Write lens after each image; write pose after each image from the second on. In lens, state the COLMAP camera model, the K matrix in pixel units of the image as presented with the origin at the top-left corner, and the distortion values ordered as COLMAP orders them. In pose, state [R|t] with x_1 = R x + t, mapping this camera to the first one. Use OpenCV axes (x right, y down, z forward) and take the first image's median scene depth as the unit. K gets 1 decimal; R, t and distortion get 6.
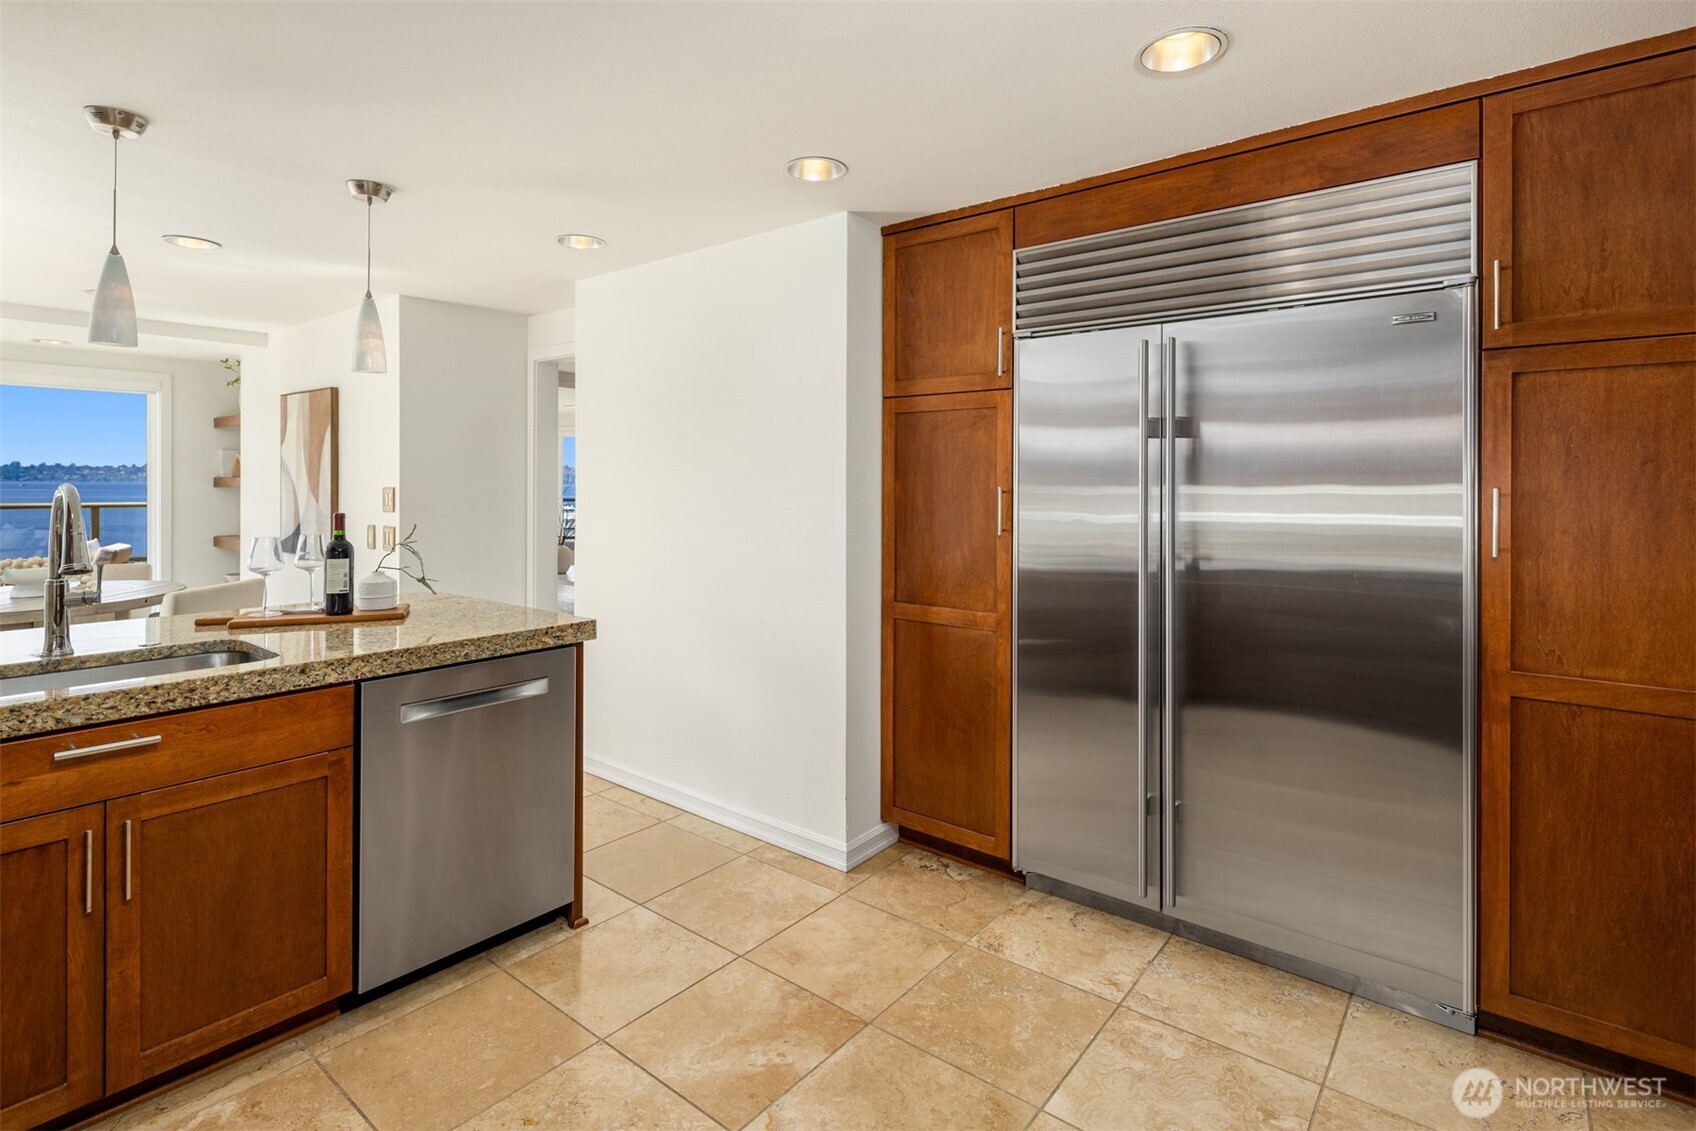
lens RADIAL K [[817.4, 0, 850.3], [0, 817.4, 489.4], [0, 0, 1]] dist [0.008404, -0.006101]
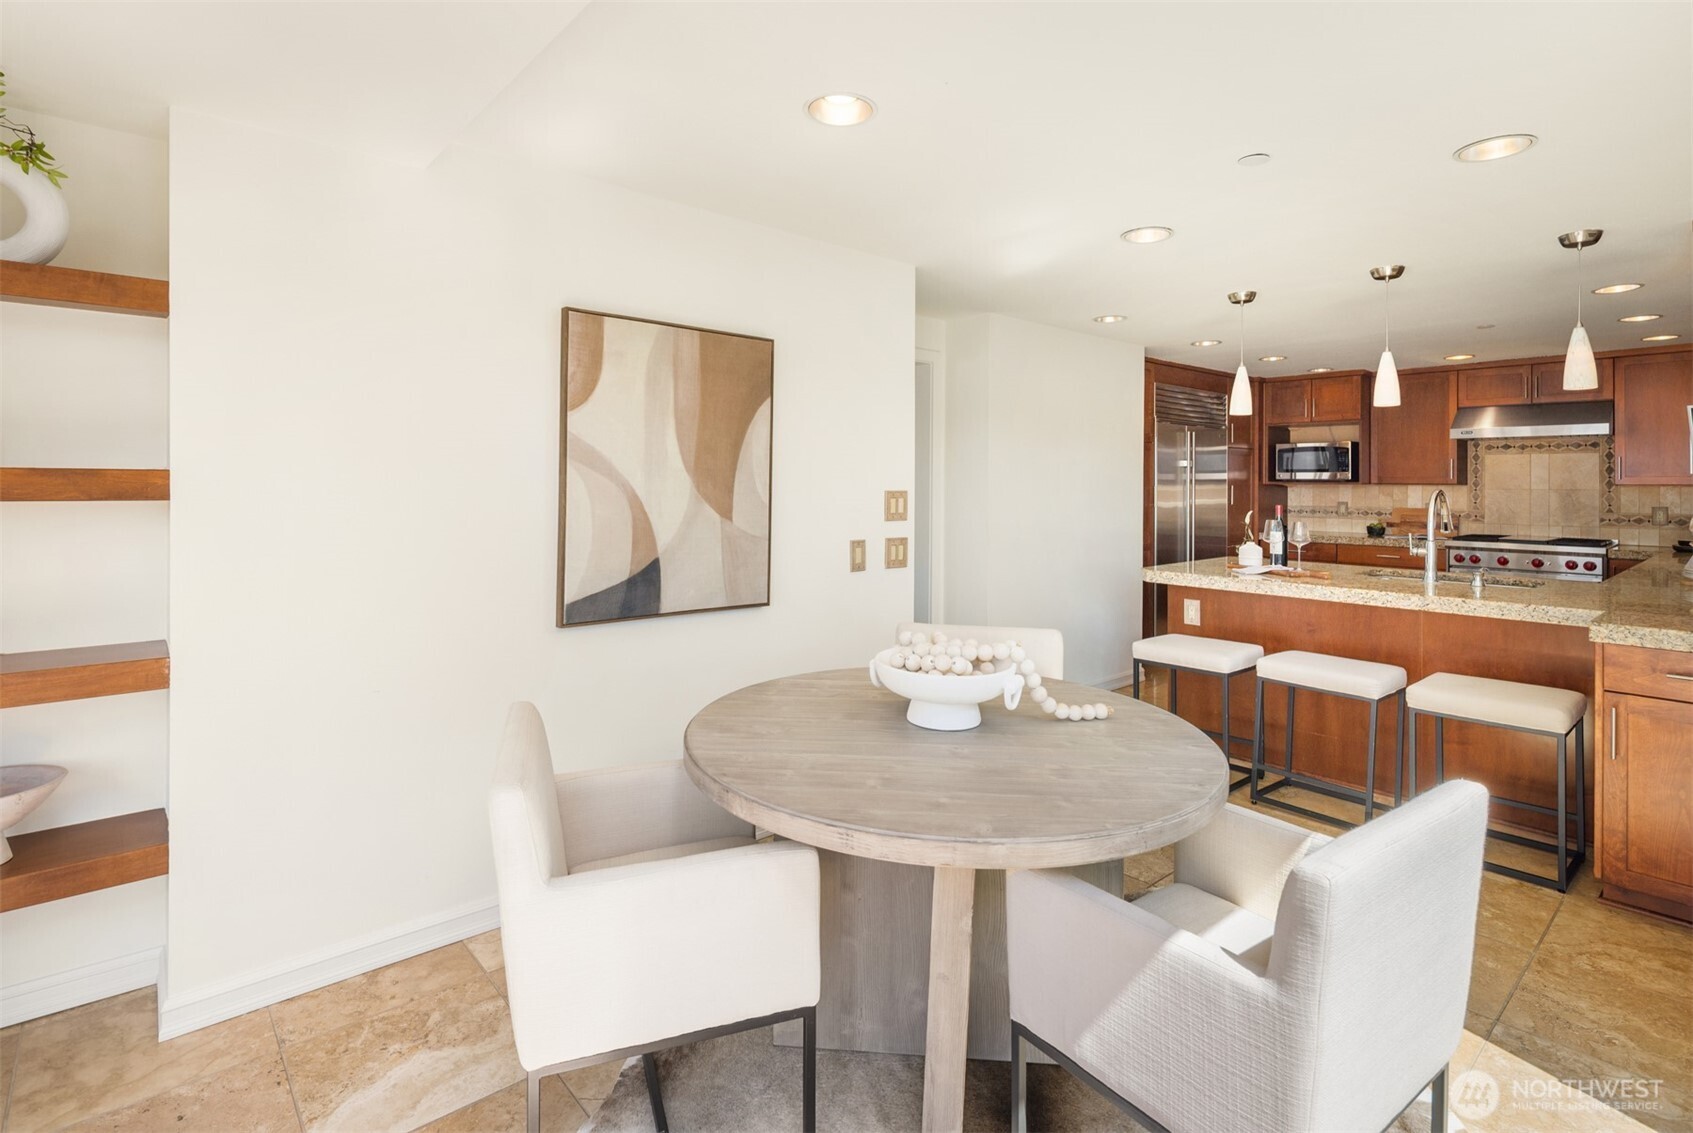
lens RADIAL K [[816.0, 0, 847.4], [0, 816.0, 478.4], [0, 0, 1]] dist [0.008404, -0.006101]
pose [[0.176049, 0.001662, 0.984380, -2.722729], [0.000172, 0.999999, -0.001719, -0.025266], [-0.984381, 0.000472, 0.176048, 1.781445]]
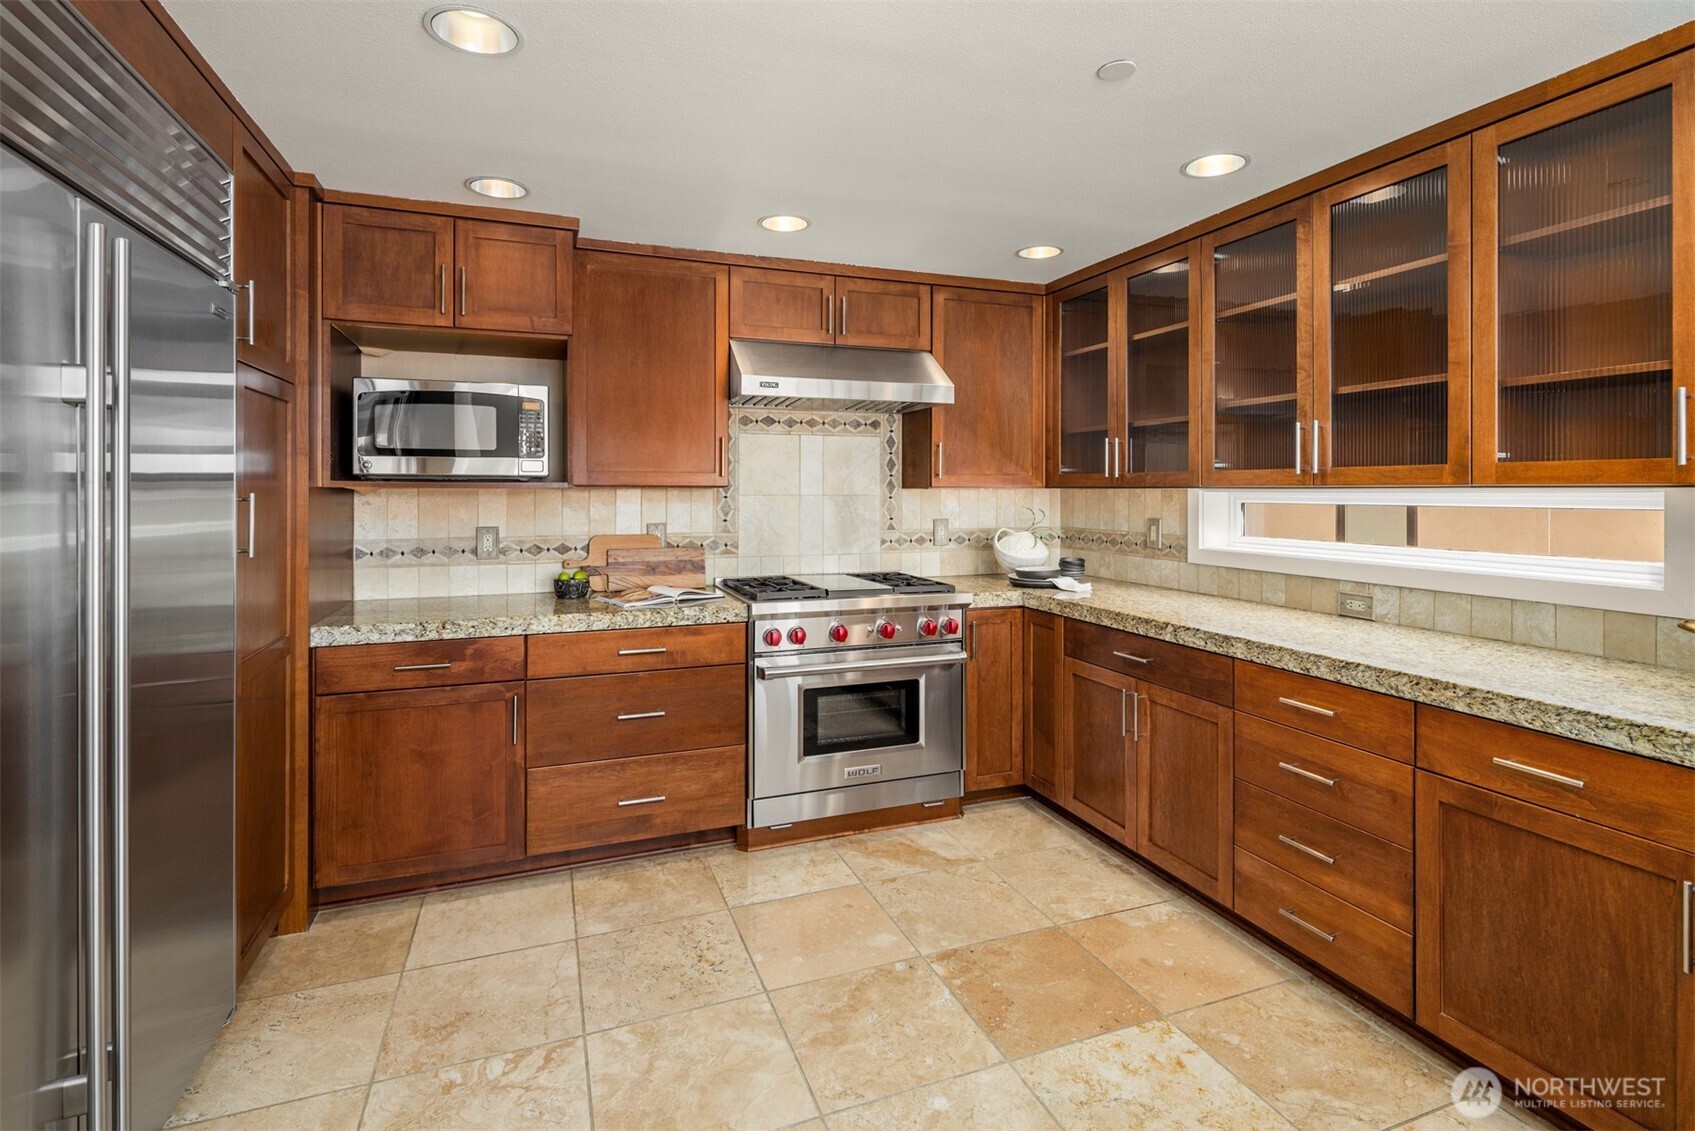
lens RADIAL K [[817.0, 0, 851.2], [0, 817.0, 491.8], [0, 0, 1]] dist [0.008404, -0.006101]
pose [[-0.861936, -0.006828, 0.506971, -0.376832], [-0.002101, 0.999949, 0.009895, -0.014813], [-0.507012, 0.007464, -0.861907, 1.323777]]
